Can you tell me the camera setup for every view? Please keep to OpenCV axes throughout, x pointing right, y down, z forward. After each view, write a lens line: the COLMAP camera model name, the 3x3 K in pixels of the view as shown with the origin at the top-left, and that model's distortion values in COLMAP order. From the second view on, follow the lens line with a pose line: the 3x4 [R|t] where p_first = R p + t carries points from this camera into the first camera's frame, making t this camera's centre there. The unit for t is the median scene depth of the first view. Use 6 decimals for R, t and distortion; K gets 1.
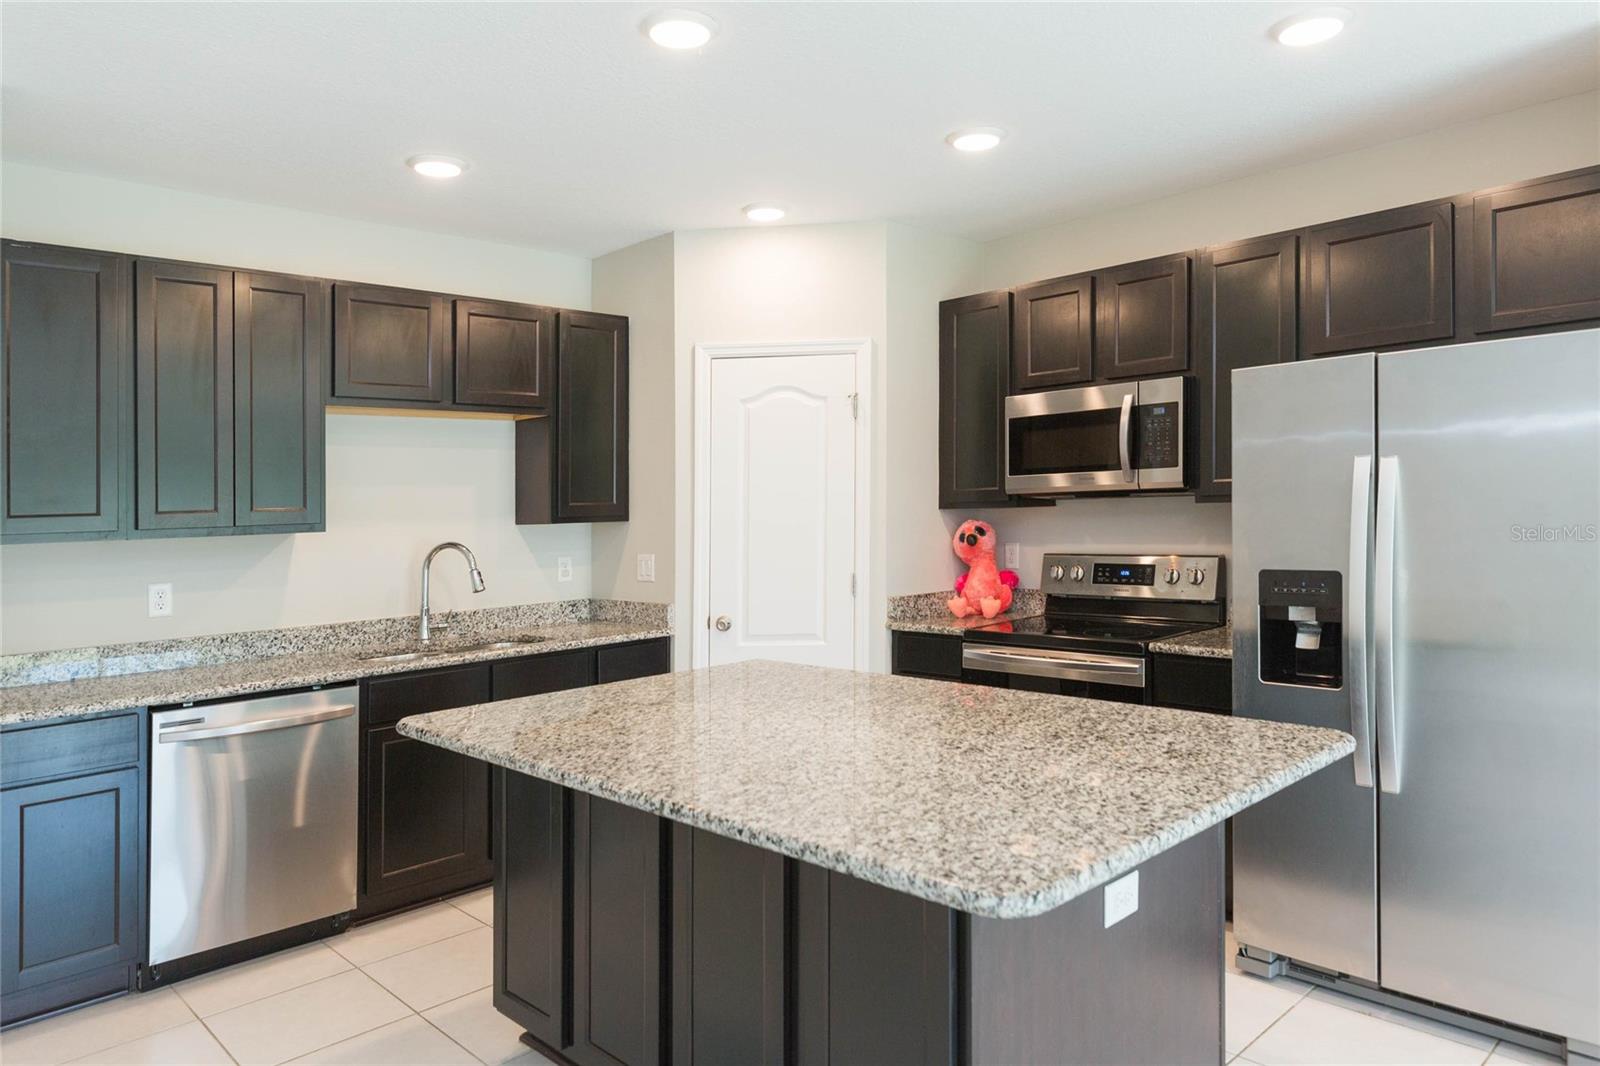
lens RADIAL K [[1047.3, 0, 802.8], [0, 1047.3, 488.1], [0, 0, 1]] dist [0.004996, 0.000377]
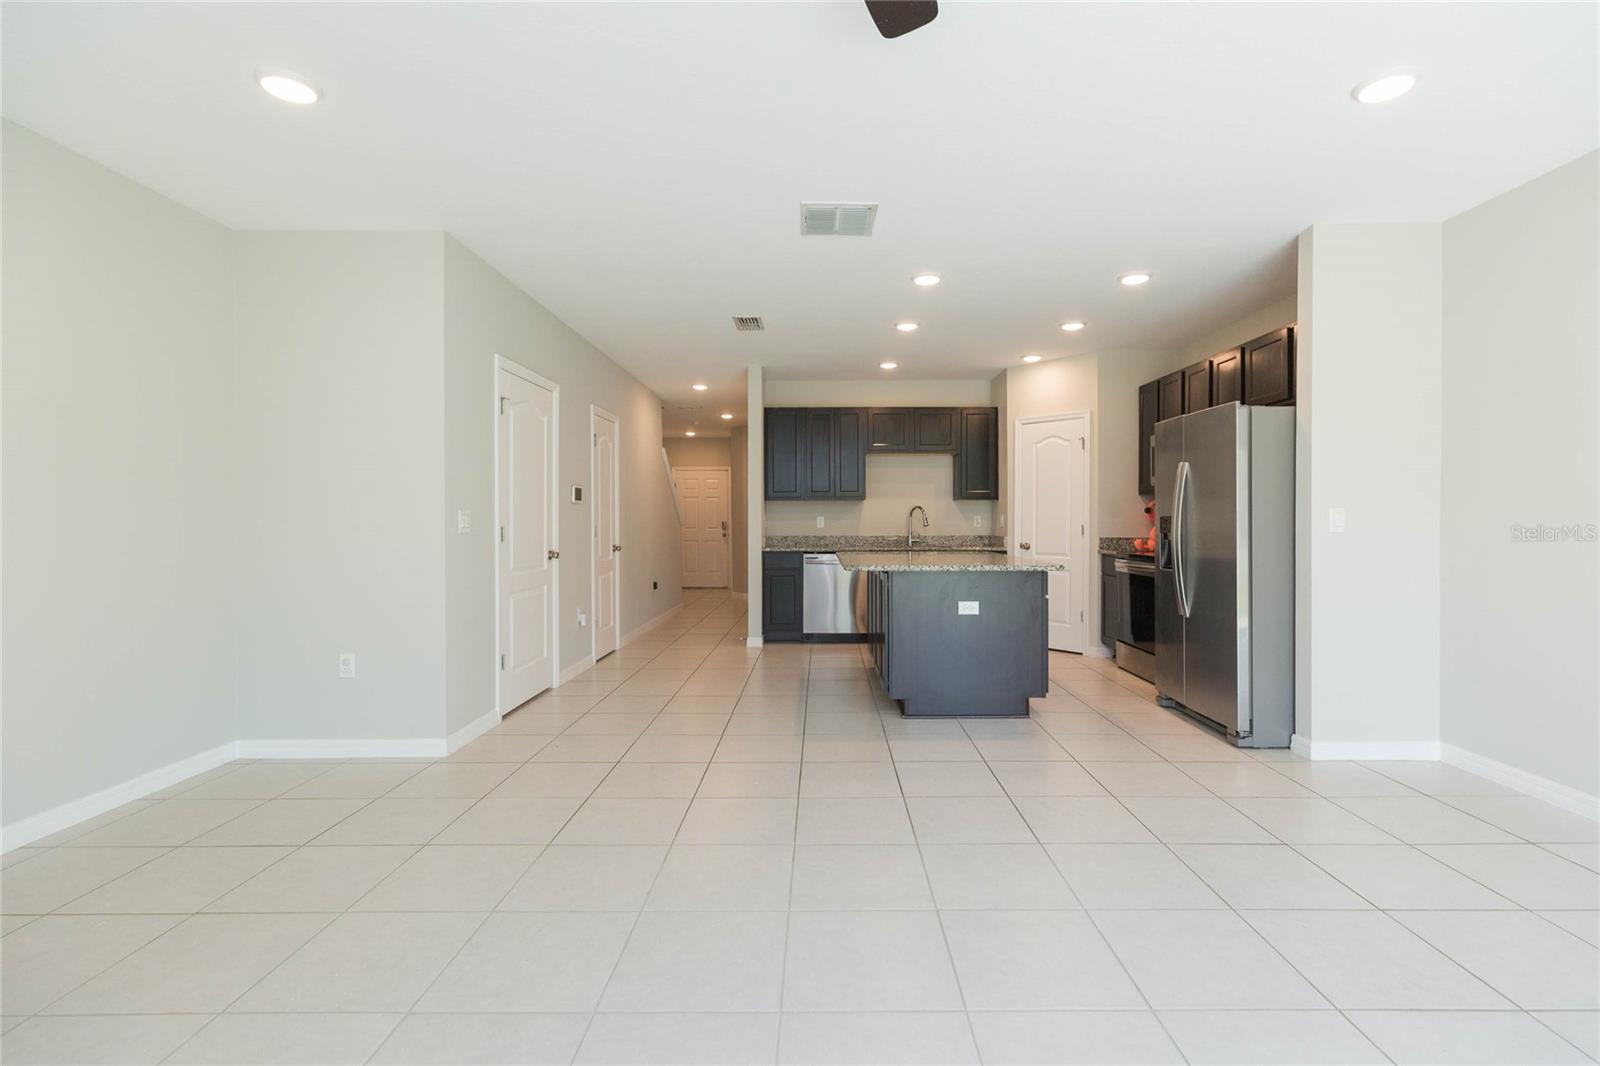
lens RADIAL K [[729.4, 0, 800.0], [0, 729.4, 533.0], [0, 0, 1]] dist [0.002494, 0.000618]
pose [[0.702316, 0.041391, -0.710661, 0.678072], [-0.004968, 0.998569, 0.053249, 0.023146], [0.711848, -0.033867, 0.701516, -0.403866]]
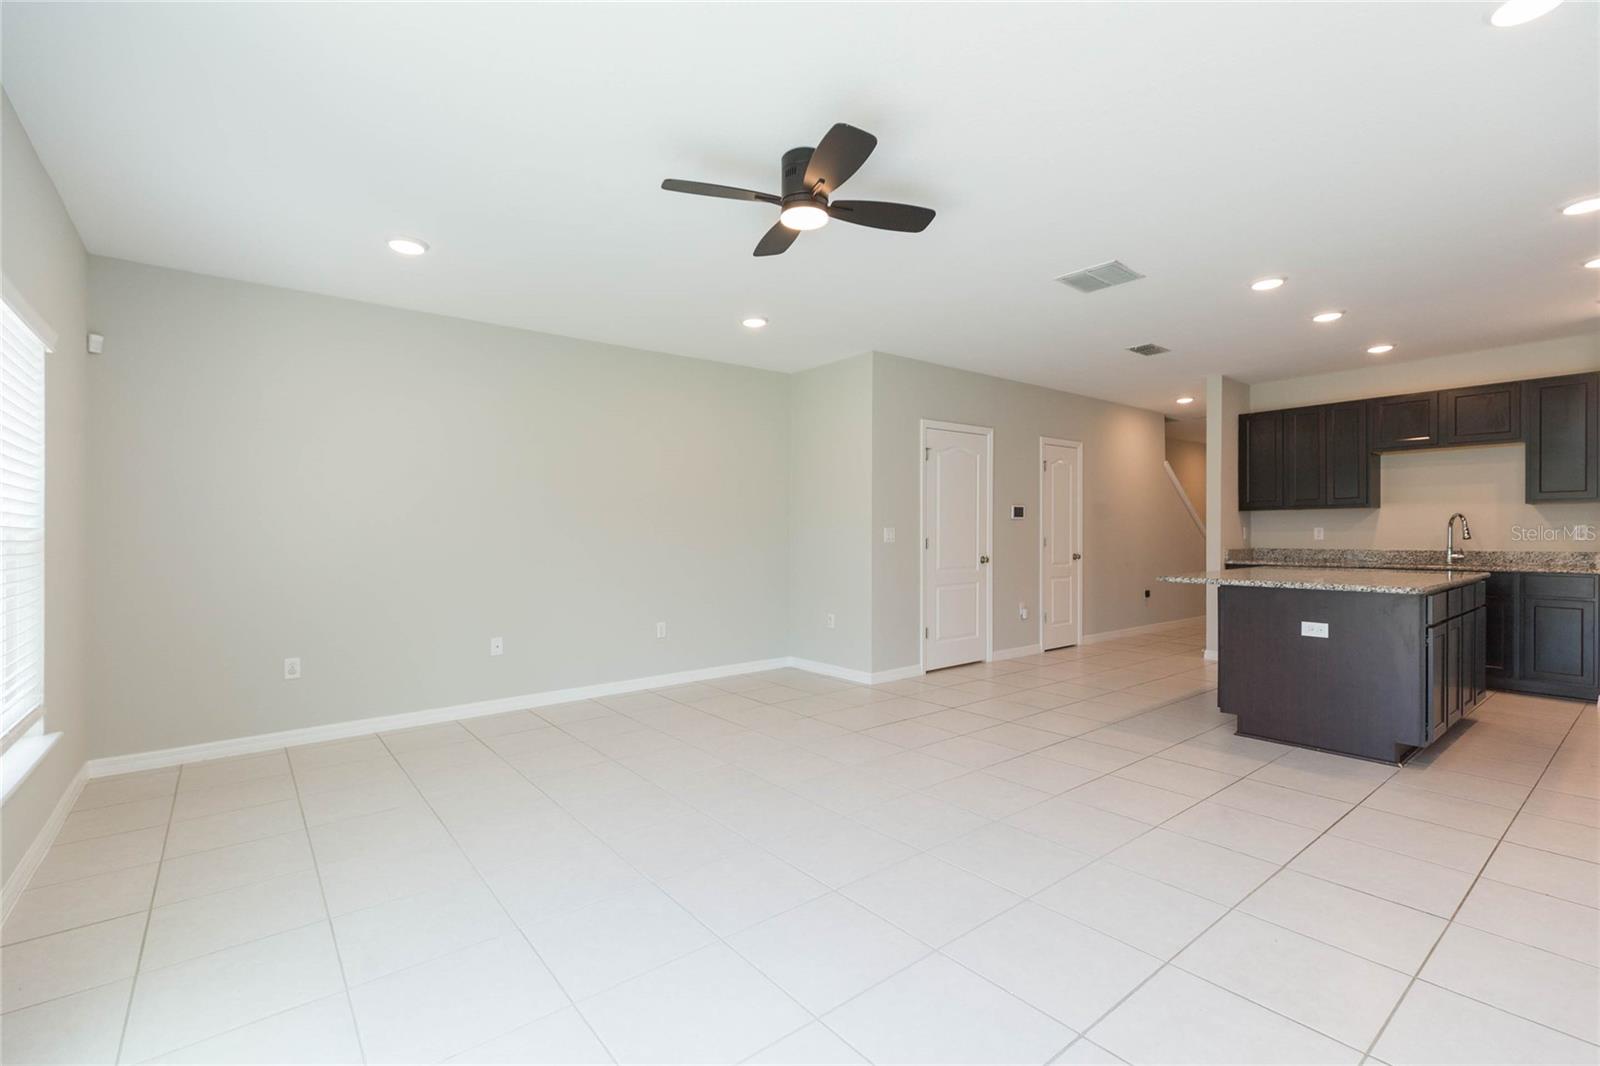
lens RADIAL K [[729.4, 0, 800.0], [0, 729.4, 533.0], [0, 0, 1]] dist [0.002494, 0.000618]
pose [[-0.128465, 0.032878, -0.991169, 1.144487], [0.030966, 0.999096, 0.029127, 0.009412], [0.991230, -0.026951, -0.129367, -0.043602]]
